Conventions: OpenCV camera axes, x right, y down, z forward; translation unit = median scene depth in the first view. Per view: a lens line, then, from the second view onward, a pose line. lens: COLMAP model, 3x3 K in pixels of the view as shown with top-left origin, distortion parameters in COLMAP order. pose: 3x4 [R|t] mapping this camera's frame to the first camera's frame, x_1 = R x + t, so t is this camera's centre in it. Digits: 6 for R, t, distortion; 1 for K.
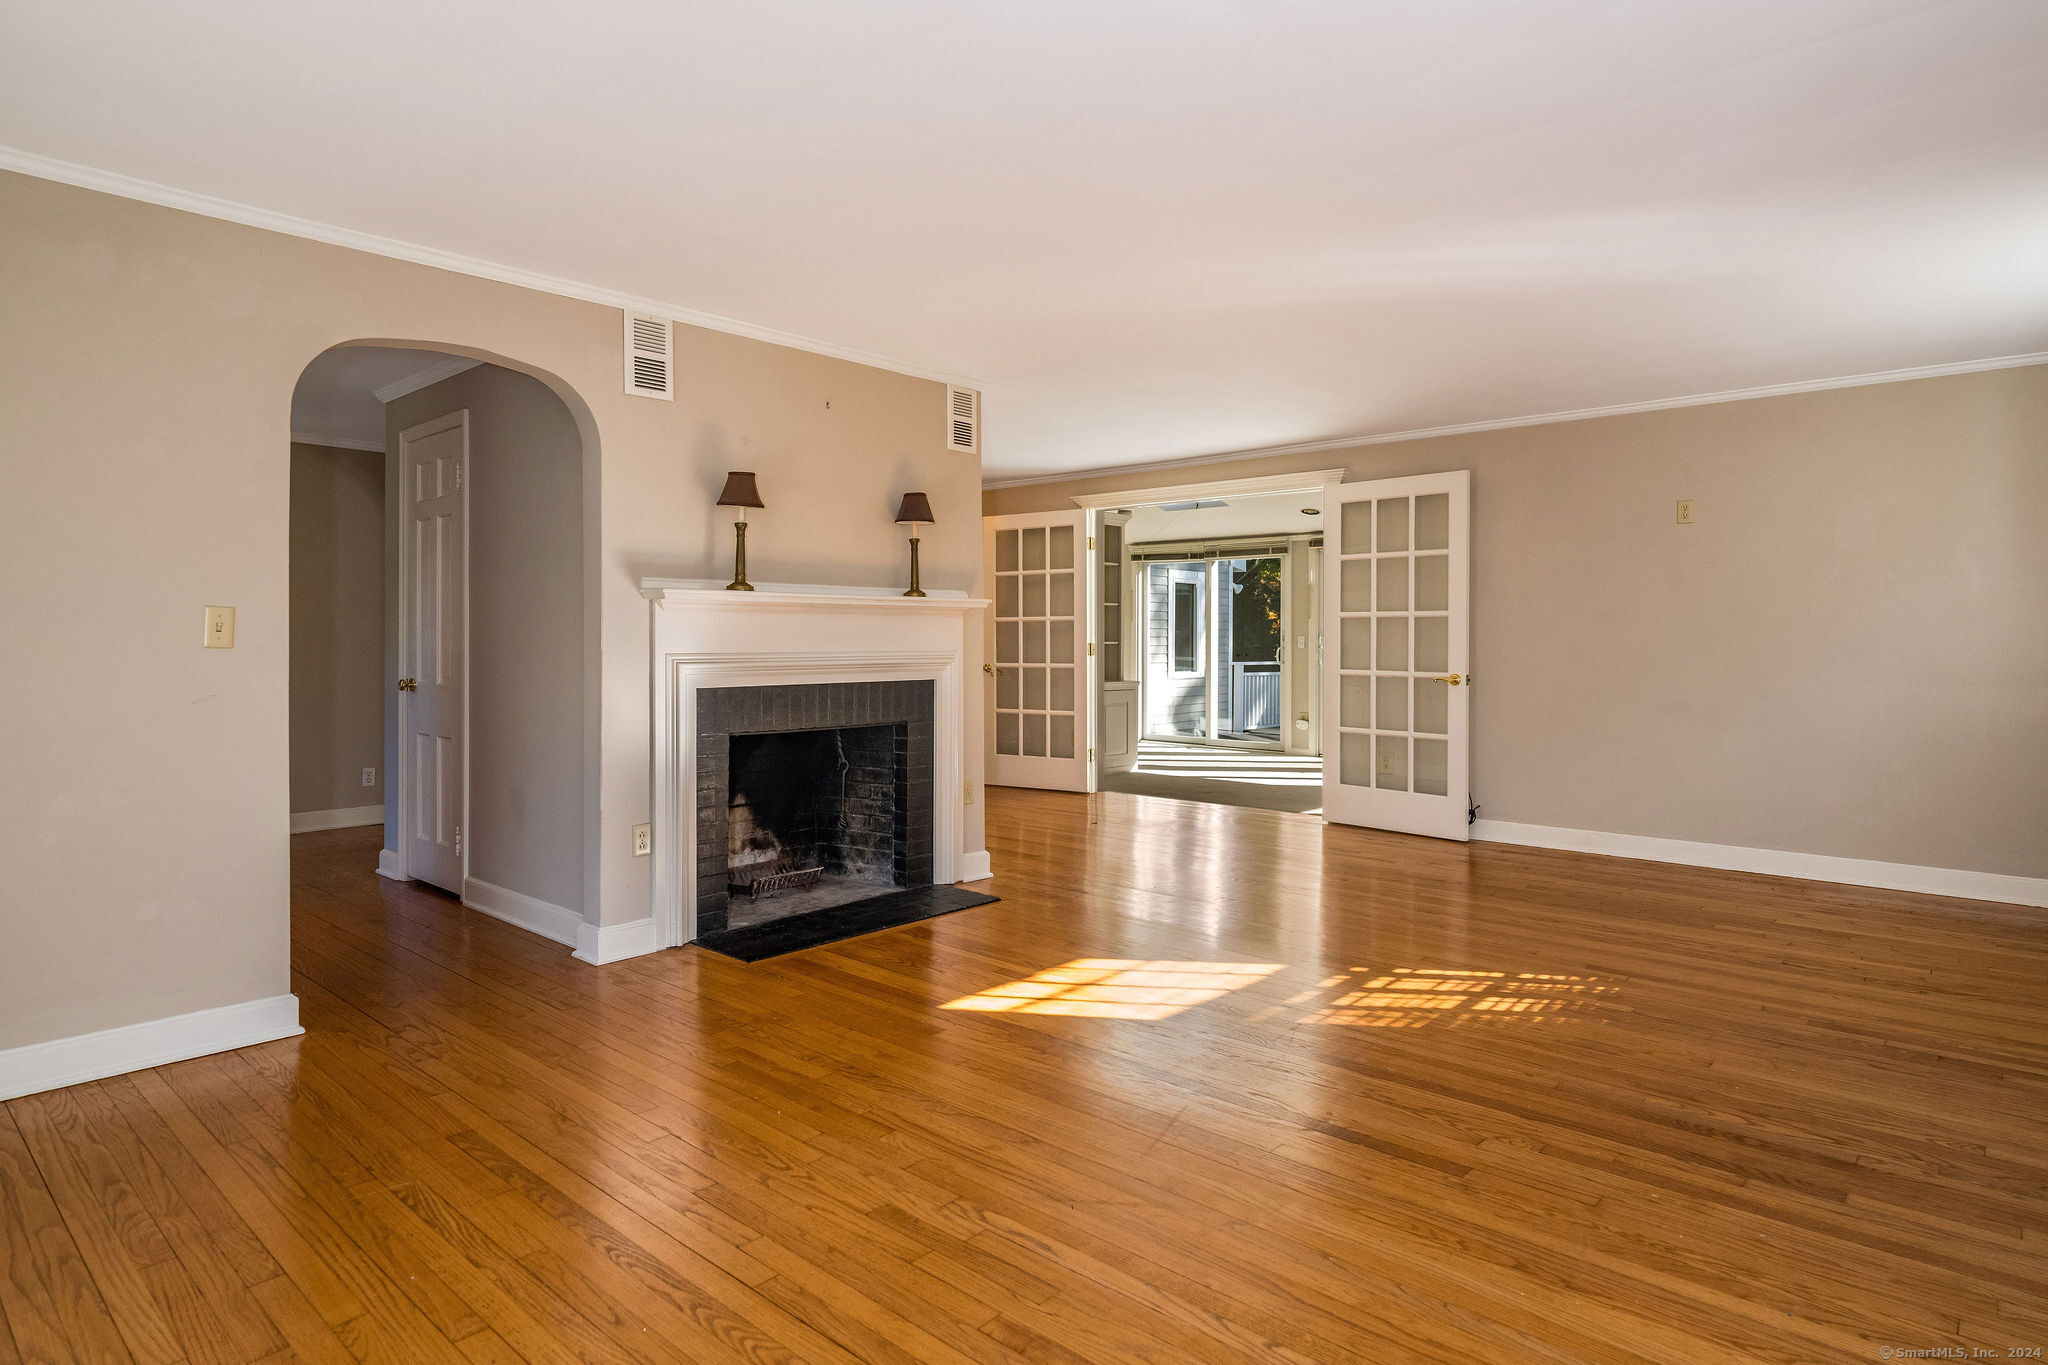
lens RADIAL K [[1122.4, 0, 1032.7], [0, 1122.4, 647.3], [0, 0, 1]] dist [0.016088, -0.005186]
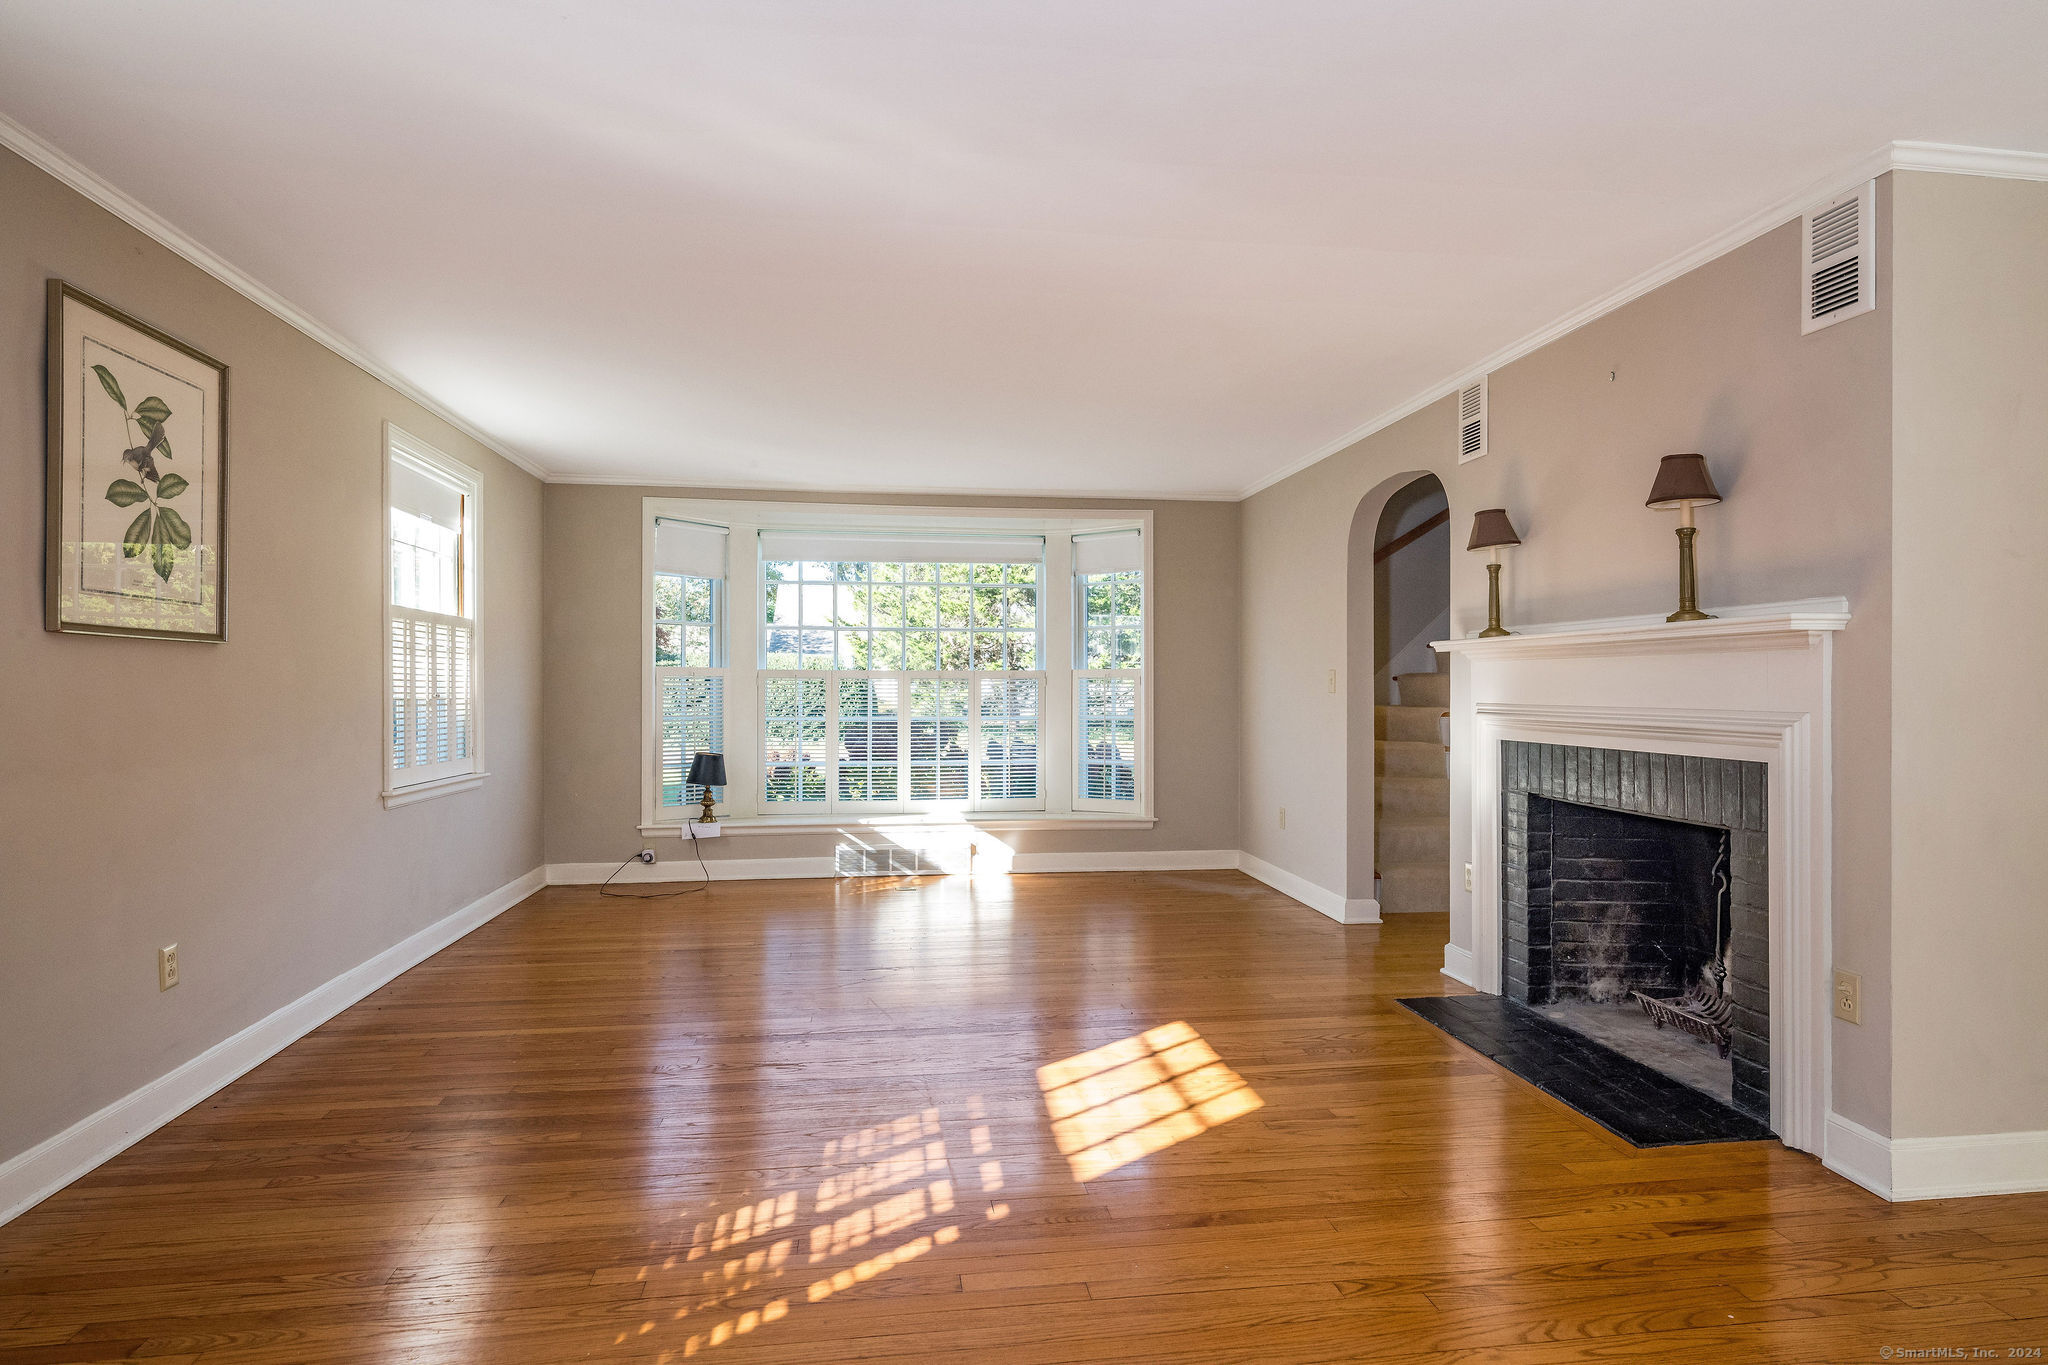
lens RADIAL K [[1122.4, 0, 1028.5], [0, 1122.4, 677.8], [0, 0, 1]] dist [0.016088, -0.005186]
pose [[-0.649858, -0.001422, -0.760054, 0.787323], [-0.003712, 0.999992, 0.001304, -0.017688], [0.760046, 0.003669, -0.649858, 1.470154]]
